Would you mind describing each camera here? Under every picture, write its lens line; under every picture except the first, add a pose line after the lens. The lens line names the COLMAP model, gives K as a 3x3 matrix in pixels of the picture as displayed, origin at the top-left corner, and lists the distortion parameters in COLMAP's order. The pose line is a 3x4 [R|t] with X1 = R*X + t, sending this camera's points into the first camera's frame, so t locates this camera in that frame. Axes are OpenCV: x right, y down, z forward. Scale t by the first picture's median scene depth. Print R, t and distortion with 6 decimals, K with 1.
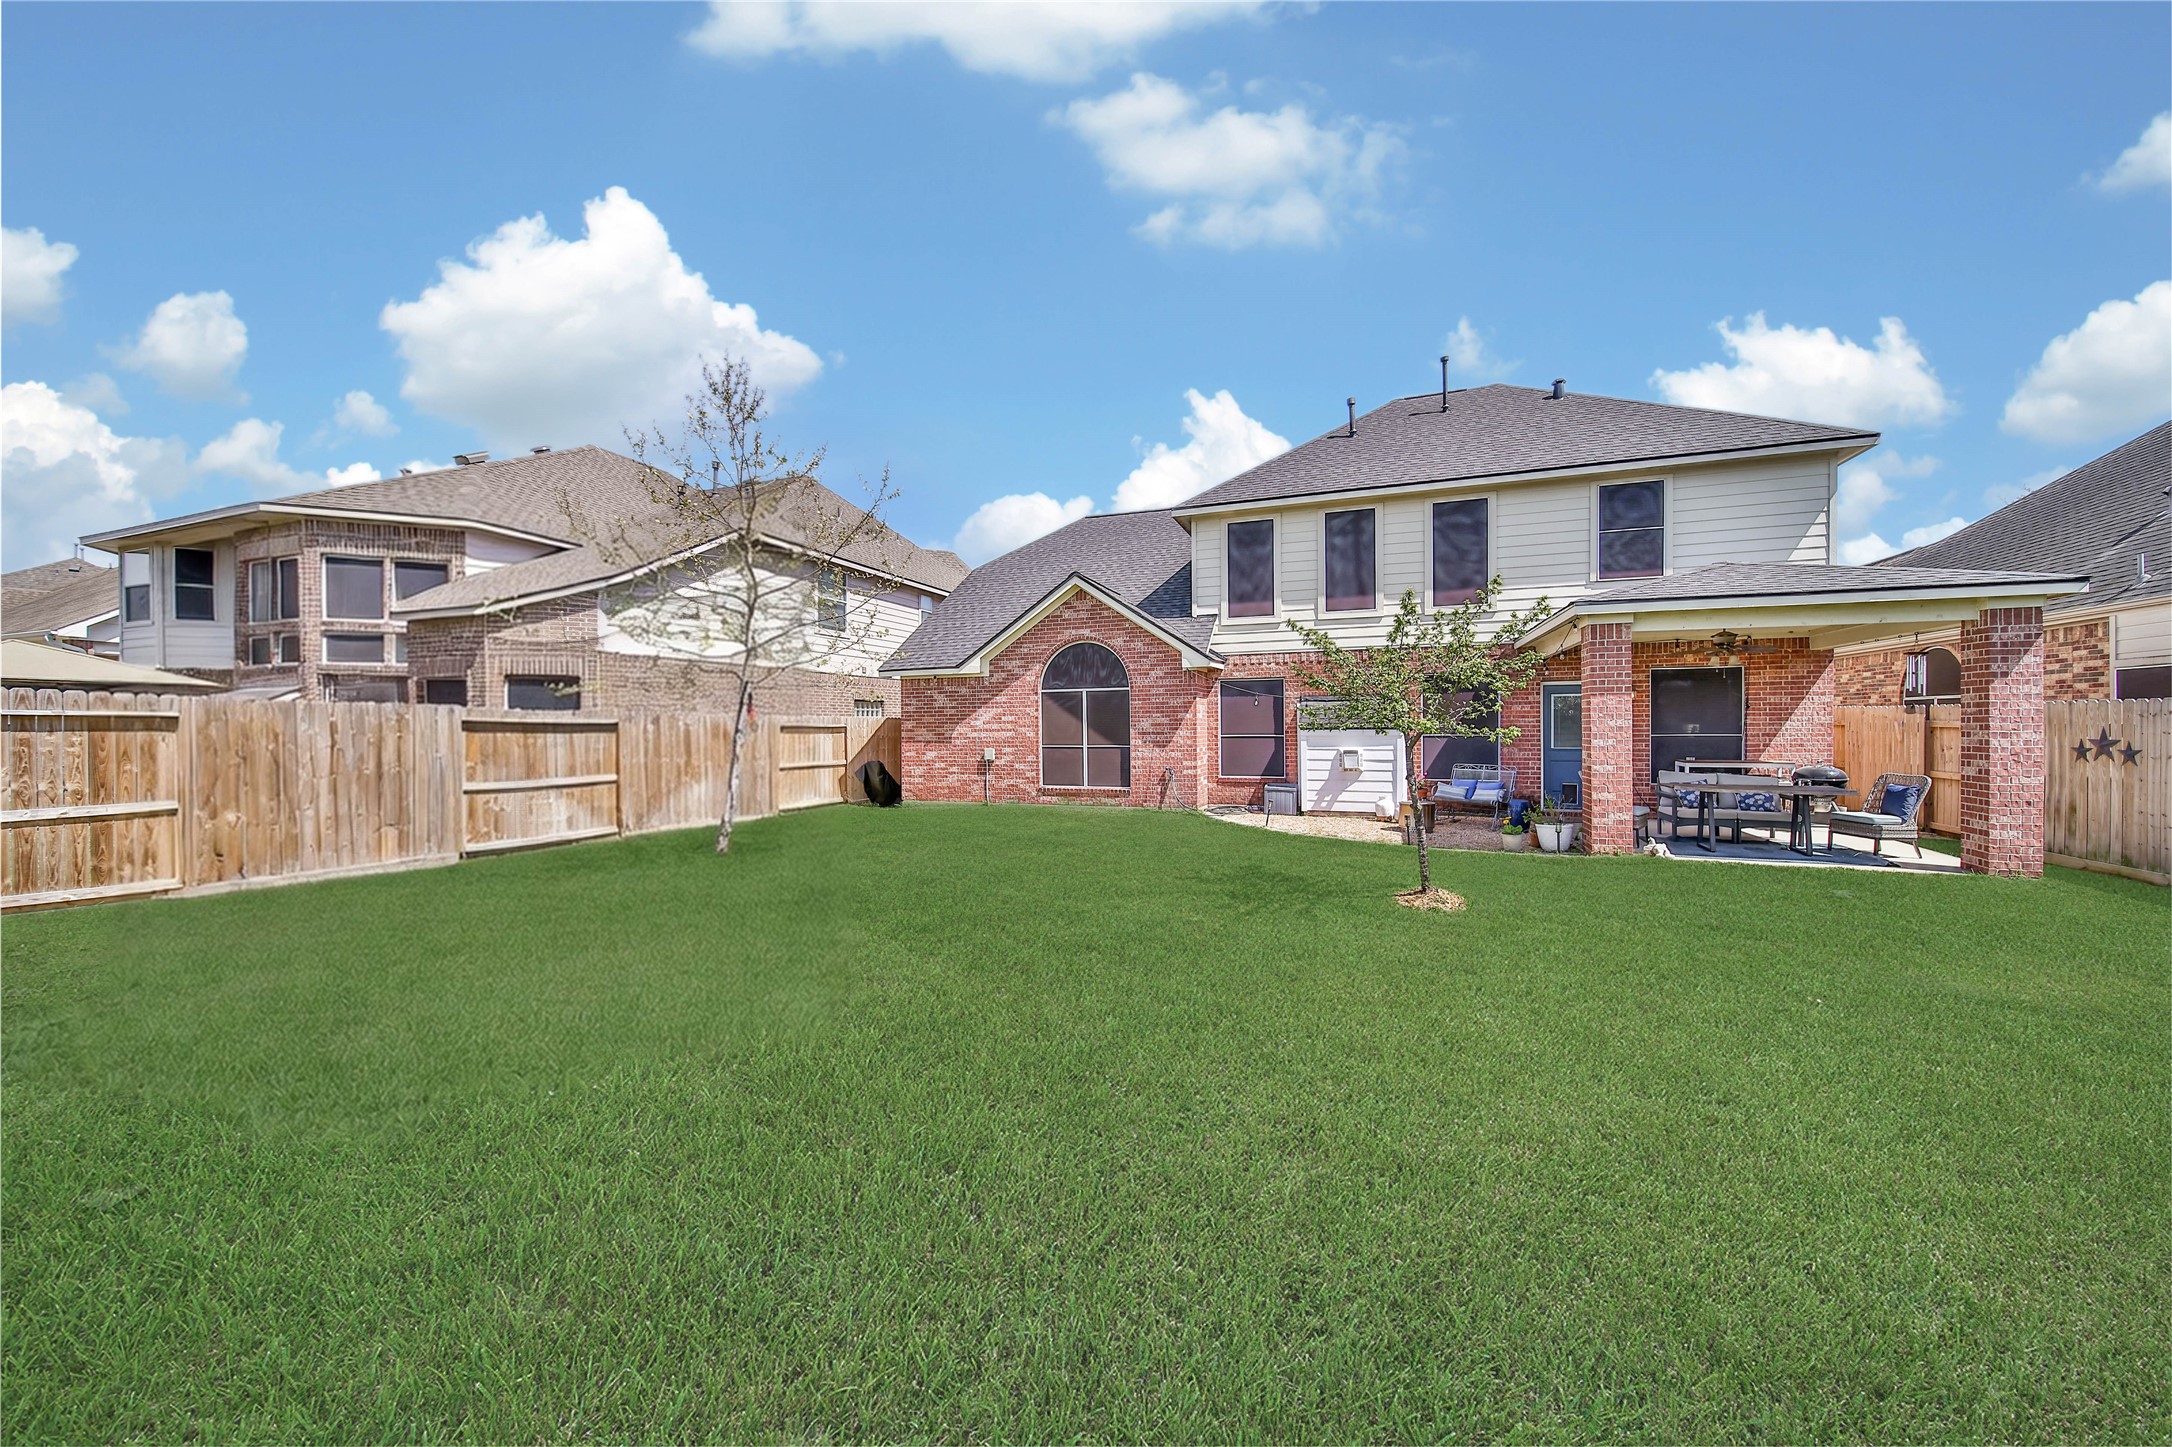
lens RADIAL K [[791.5, 0, 1089.2], [0, 791.5, 736.9], [0, 0, 1]] dist [0.001091, -0.002196]
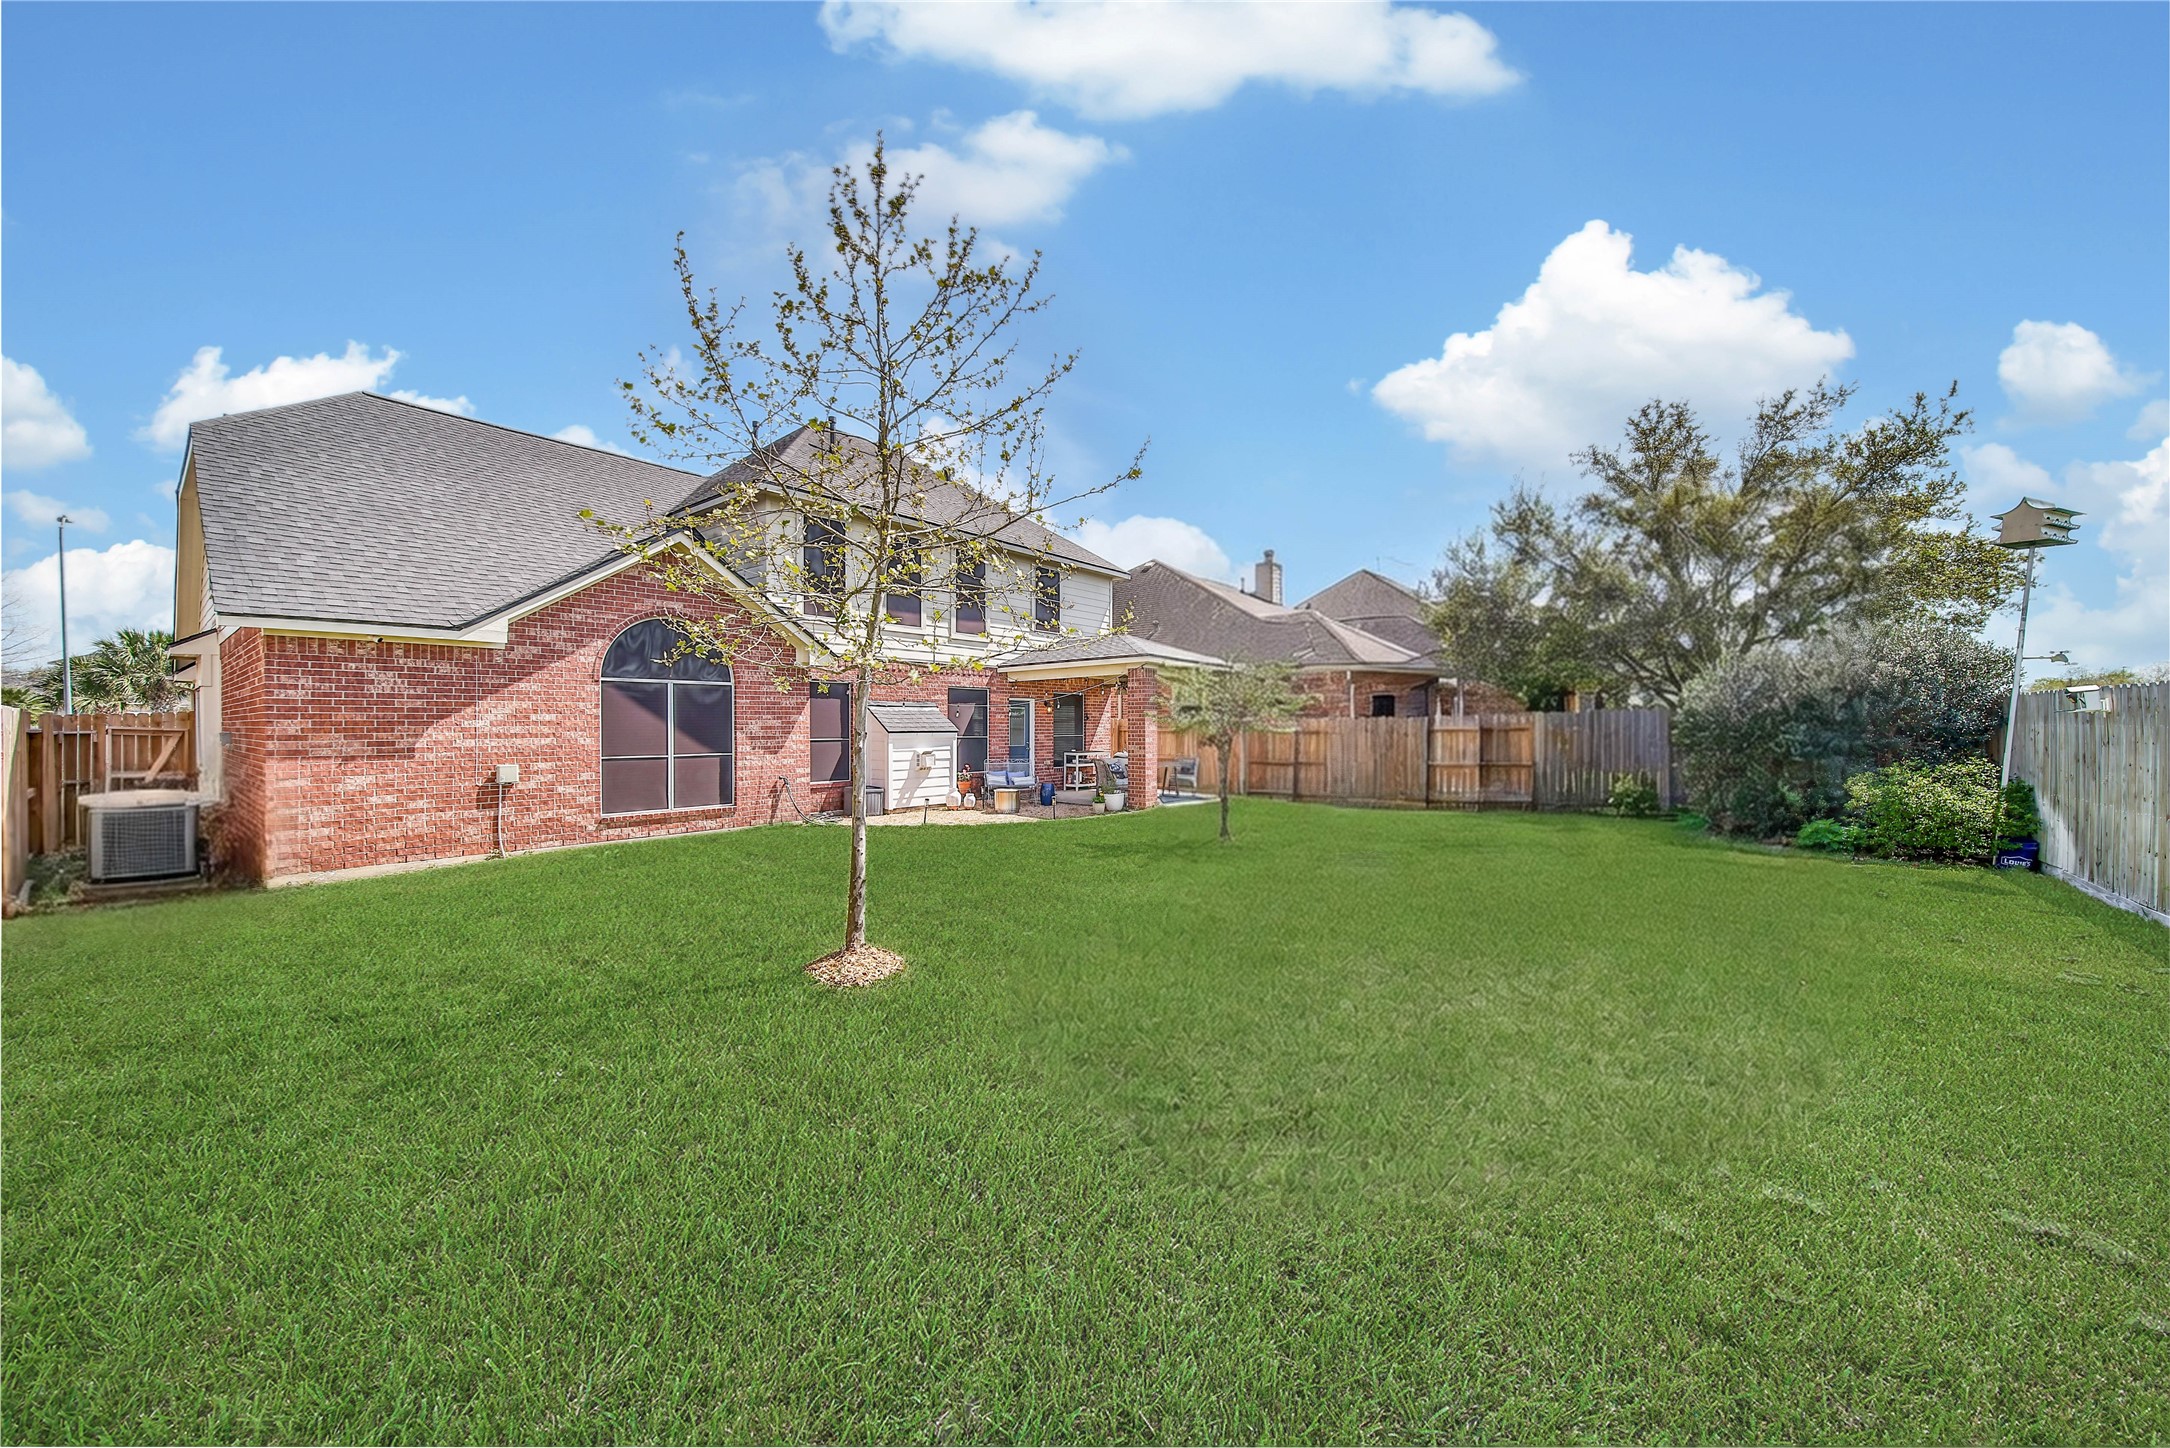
lens RADIAL K [[790.8, 0, 1089.7], [0, 790.8, 723.2], [0, 0, 1]] dist [0.001091, -0.002196]
pose [[0.308609, 0.009959, 0.951137, -0.633841], [0.014426, 0.999781, -0.015149, -0.002352], [-0.951080, 0.018396, 0.308398, 0.405757]]
